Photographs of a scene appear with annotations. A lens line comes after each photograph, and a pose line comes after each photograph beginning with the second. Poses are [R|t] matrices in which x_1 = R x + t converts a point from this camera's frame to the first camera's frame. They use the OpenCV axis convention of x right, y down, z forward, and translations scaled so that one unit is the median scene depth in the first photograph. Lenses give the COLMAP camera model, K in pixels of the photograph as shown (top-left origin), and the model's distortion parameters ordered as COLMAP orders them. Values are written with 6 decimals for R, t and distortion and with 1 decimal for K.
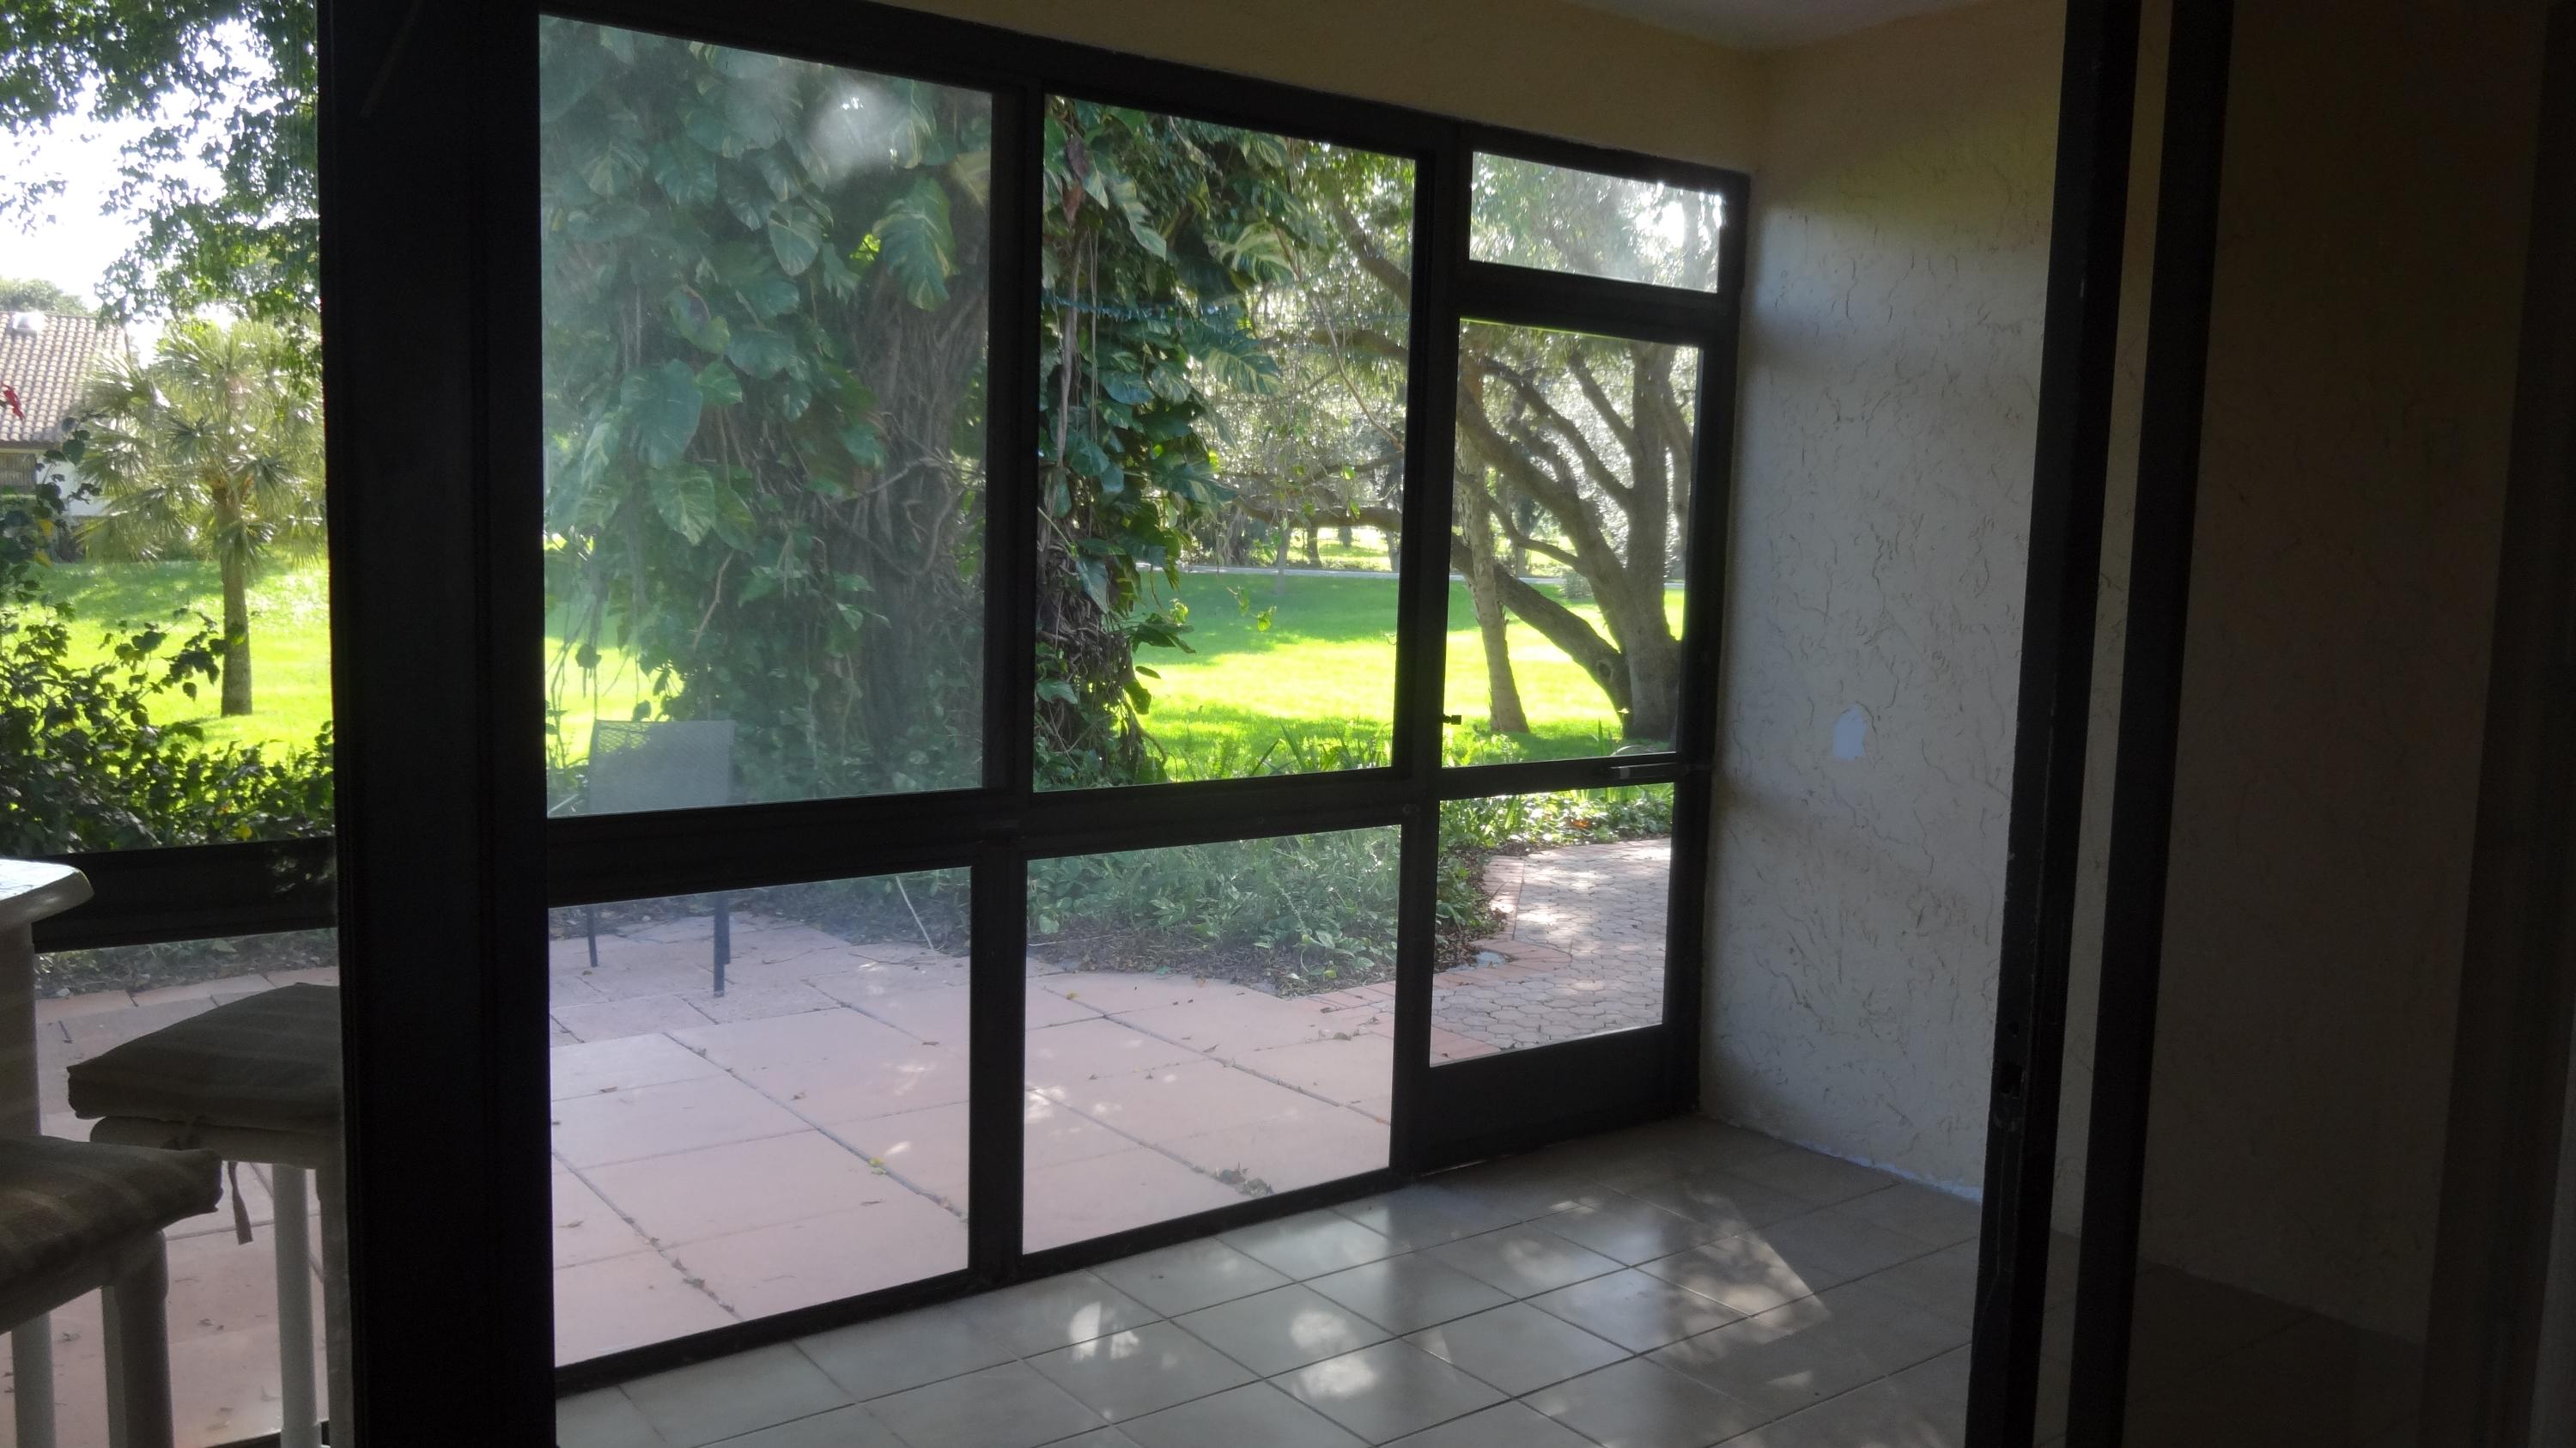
lens RADIAL K [[1905.0, 0, 1278.8], [0, 1905.0, 736.0], [0, 0, 1]] dist [-0.002627, 0.000084]
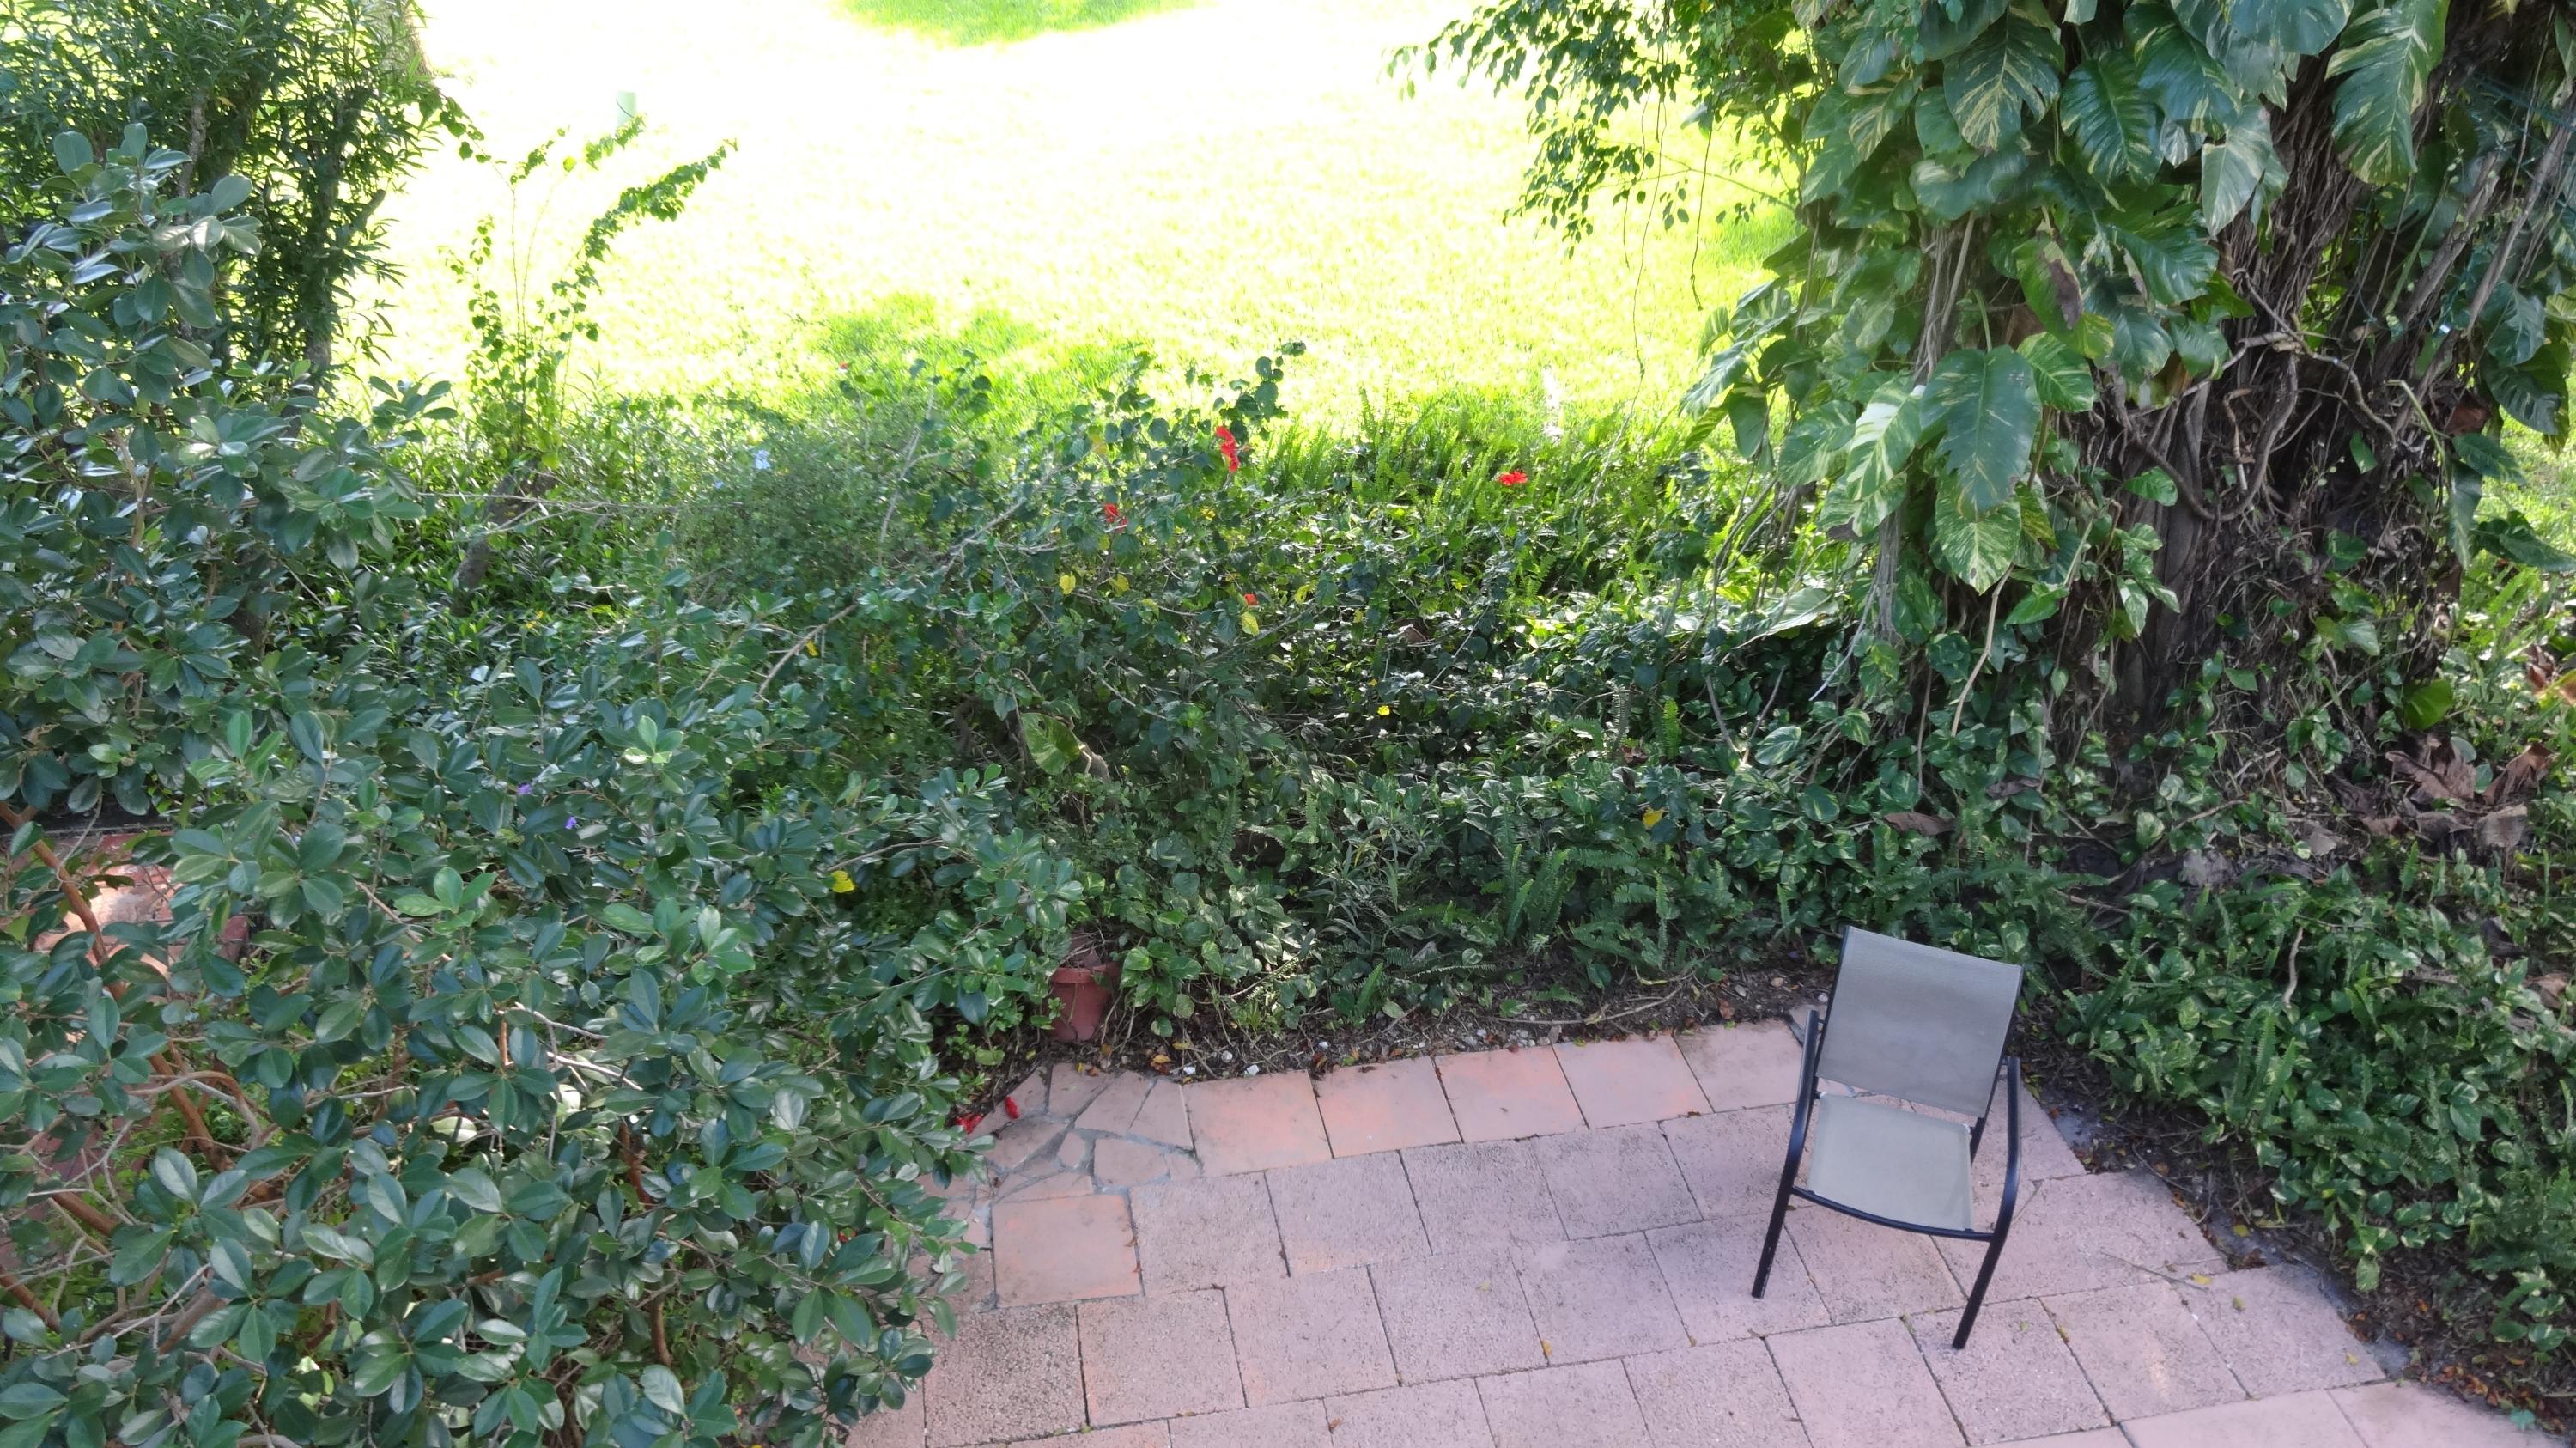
lens RADIAL K [[1899.5, 0, 1283.8], [0, 1899.5, 722.0], [0, 0, 1]] dist [-0.005520, -0.006105]
pose [[0.899670, 0.254195, -0.354936, -0.270914], [-0.065382, 0.882289, 0.466144, -0.381587], [0.431647, -0.396170, 0.810389, 0.248045]]
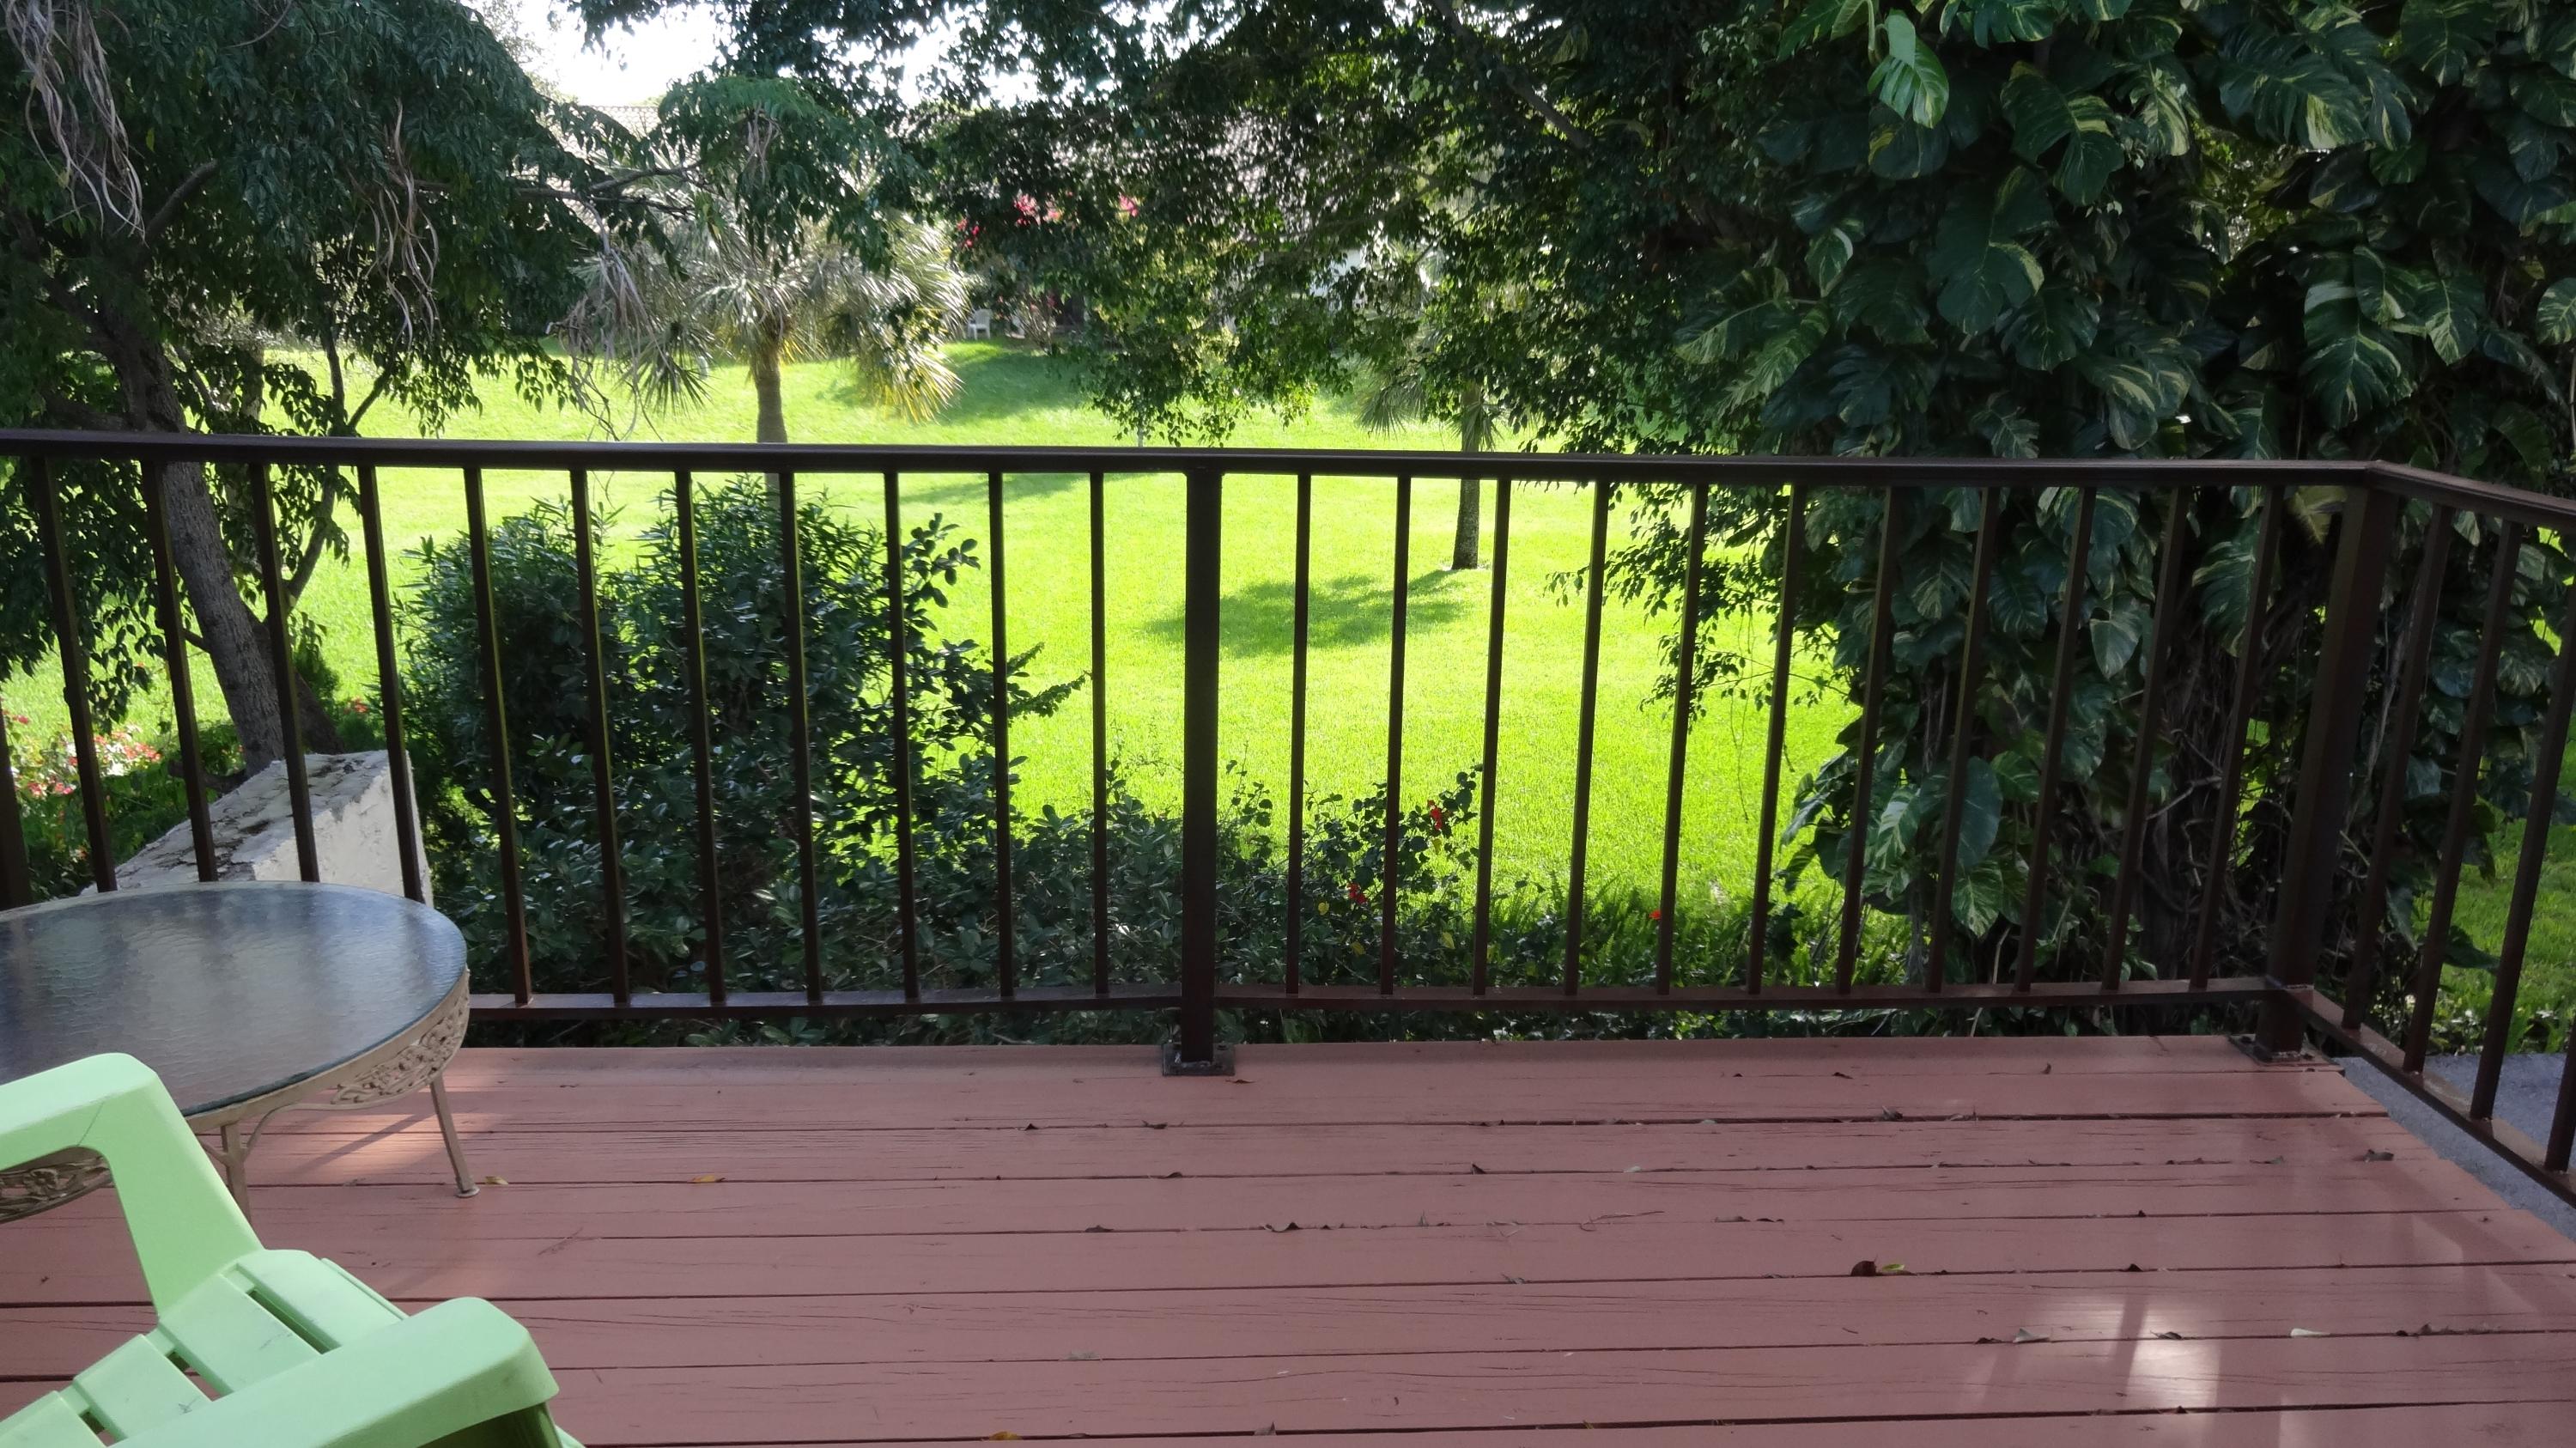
lens RADIAL K [[1905.0, 0, 1278.8], [0, 1905.0, 736.0], [0, 0, 1]] dist [-0.002627, 0.000084]
pose [[0.838845, 0.130909, -0.528396, -0.090185], [-0.051491, 0.985383, 0.162384, -0.352054], [0.541930, -0.109008, 0.833324, -0.064065]]
